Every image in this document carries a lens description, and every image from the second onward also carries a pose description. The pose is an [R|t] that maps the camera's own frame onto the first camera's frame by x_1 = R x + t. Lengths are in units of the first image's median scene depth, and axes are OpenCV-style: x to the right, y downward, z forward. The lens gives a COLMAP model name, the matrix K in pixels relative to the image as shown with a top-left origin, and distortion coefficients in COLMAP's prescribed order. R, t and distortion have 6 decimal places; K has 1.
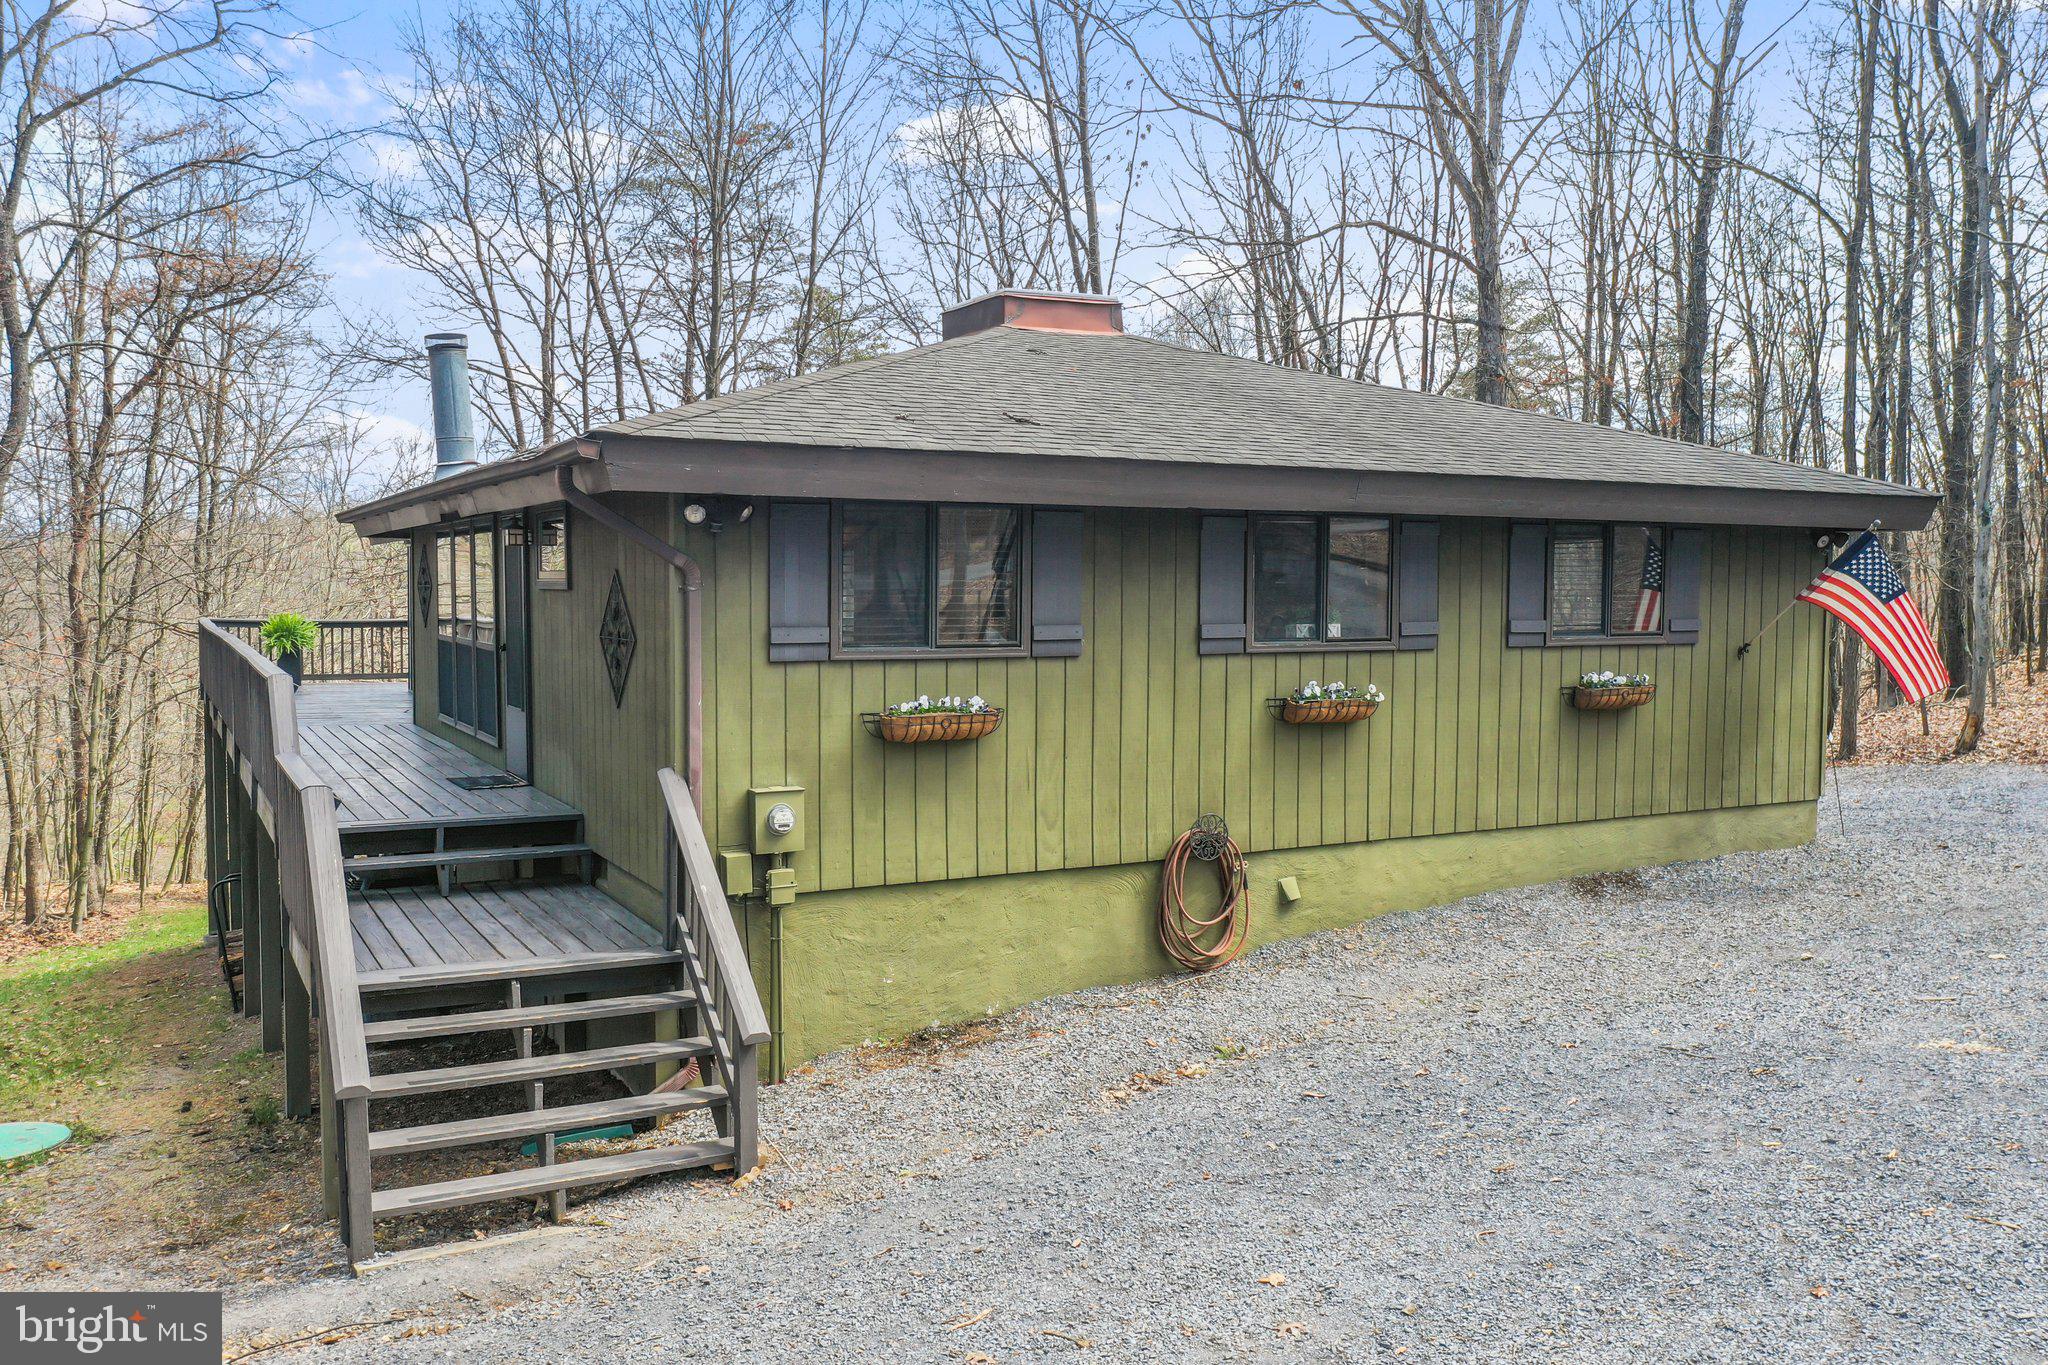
lens RADIAL K [[1655.9, 0, 1024.0], [0, 1655.9, 682.5], [0, 0, 1]] dist [-0.005434, 0.010147]
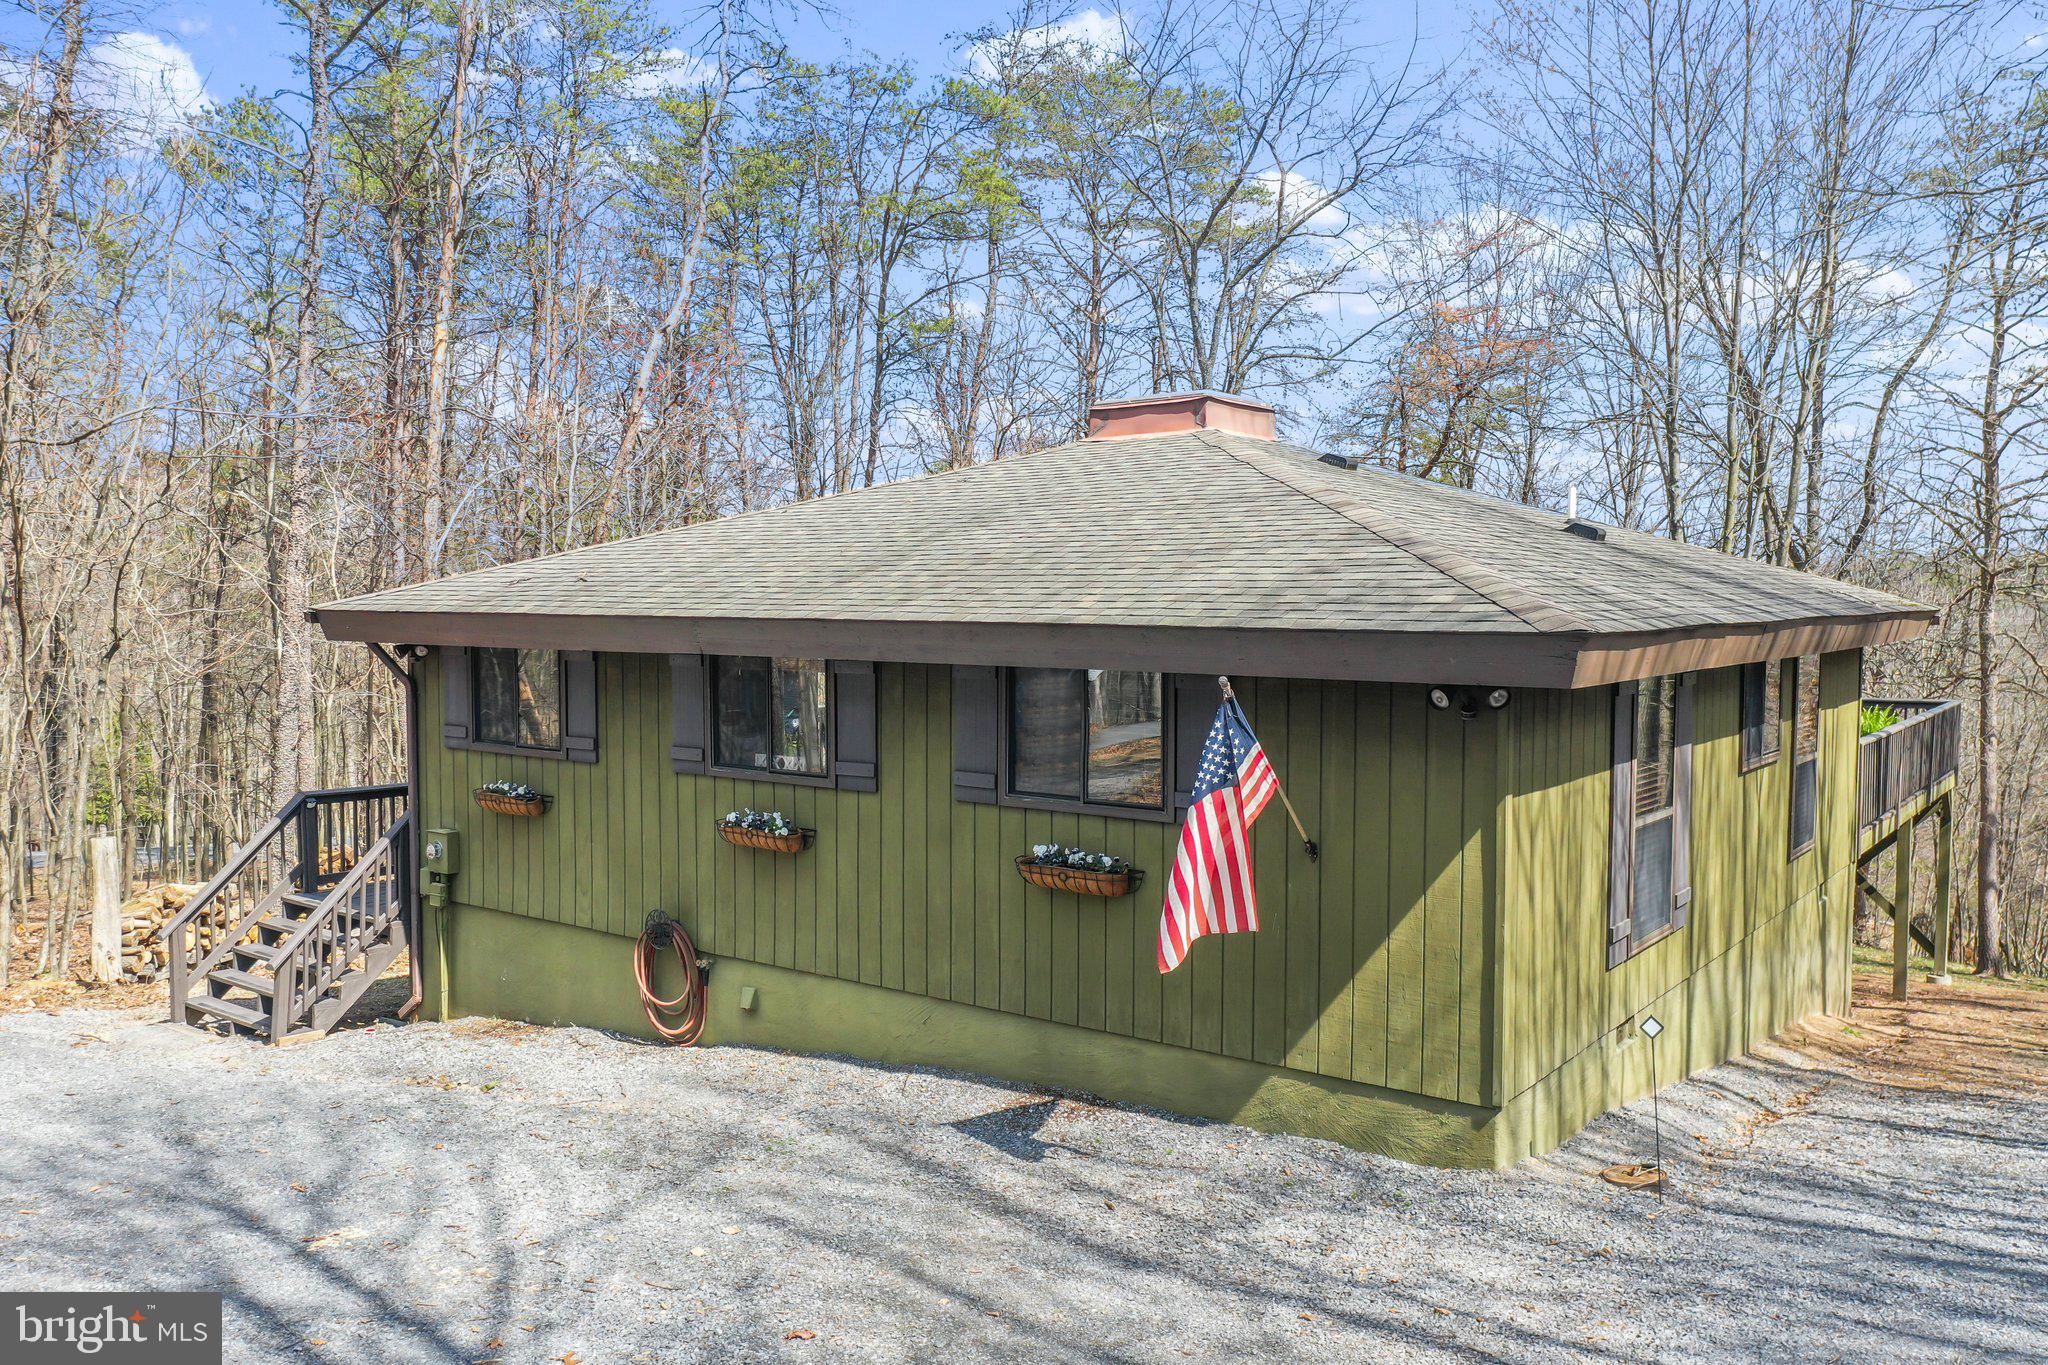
lens RADIAL K [[1655.9, 0, 1024.0], [0, 1655.9, 682.5], [0, 0, 1]] dist [-0.005434, 0.010147]
pose [[0.366170, 0.038158, -0.929765, 1.158403], [-0.051214, 0.998471, 0.020808, -0.106008], [0.929137, 0.039998, 0.367565, 0.724407]]
